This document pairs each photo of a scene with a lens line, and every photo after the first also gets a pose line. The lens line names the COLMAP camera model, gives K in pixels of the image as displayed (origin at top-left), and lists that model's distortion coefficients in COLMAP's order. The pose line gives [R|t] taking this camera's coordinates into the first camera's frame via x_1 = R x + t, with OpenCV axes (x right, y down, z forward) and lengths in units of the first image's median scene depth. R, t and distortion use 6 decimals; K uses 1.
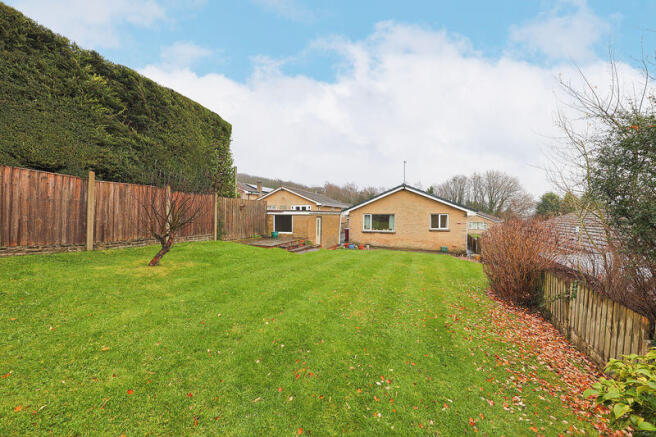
lens RADIAL K [[218.1, 0, 331.5], [0, 218.1, 213.3], [0, 0, 1]] dist [0.000936, 0.000043]
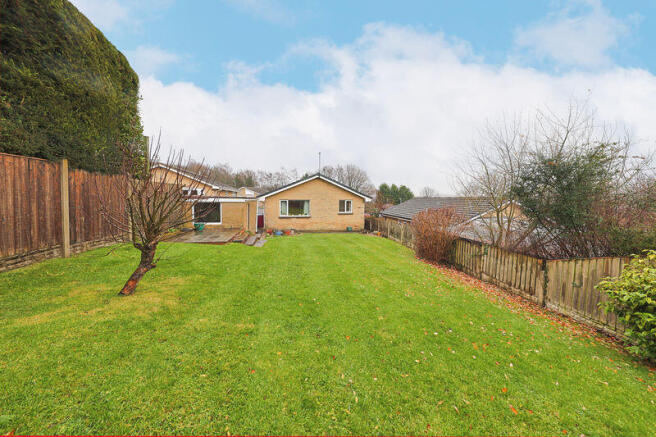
lens RADIAL K [[208.8, 0, 328.3], [0, 208.8, 206.1], [0, 0, 1]] dist [-0.001138, -0.000146]
pose [[0.861029, -0.016094, 0.508301, -0.175410], [-0.005958, 0.999111, 0.041726, -0.011051], [-0.508521, -0.038956, 0.860168, 0.057240]]
